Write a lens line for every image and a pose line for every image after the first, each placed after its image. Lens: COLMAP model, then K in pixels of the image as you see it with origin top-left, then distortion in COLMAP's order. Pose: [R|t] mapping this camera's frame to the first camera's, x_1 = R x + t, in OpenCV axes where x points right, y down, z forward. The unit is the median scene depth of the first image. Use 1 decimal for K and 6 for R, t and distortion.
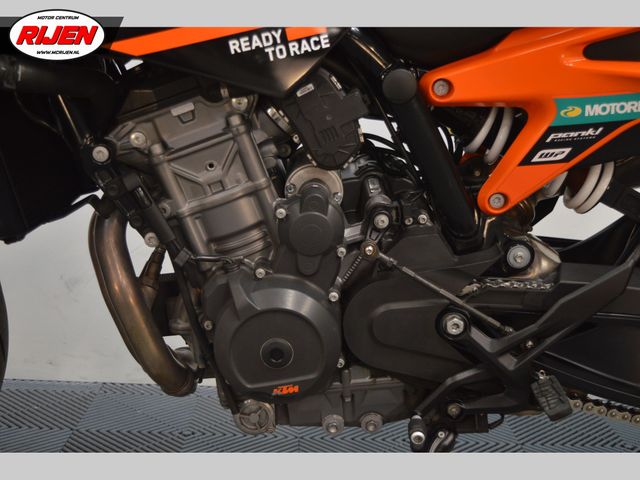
lens RADIAL K [[932.4, 0, 320.0], [0, 932.4, 240.0], [0, 0, 1]] dist [-0.022792, 0.005609]
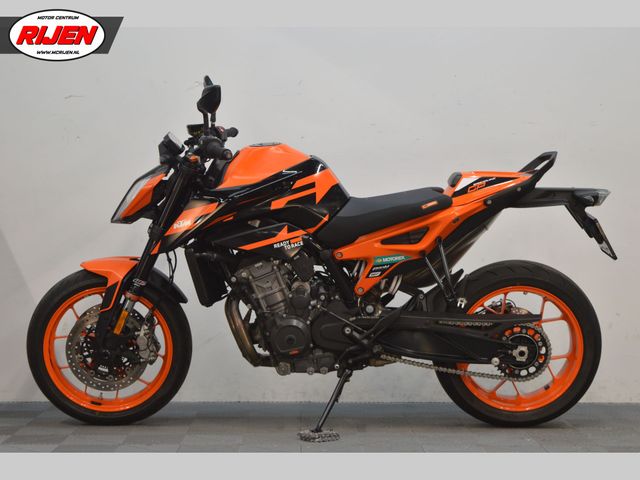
lens RADIAL K [[1337.0, 0, 320.0], [0, 1337.0, 240.0], [0, 0, 1]] dist [0.031569, 0.019961]
pose [[0.999164, -0.039924, -0.008846, 0.106720], [0.038044, 0.986882, -0.156897, 0.499092], [0.014993, 0.156429, 0.987575, -3.507620]]
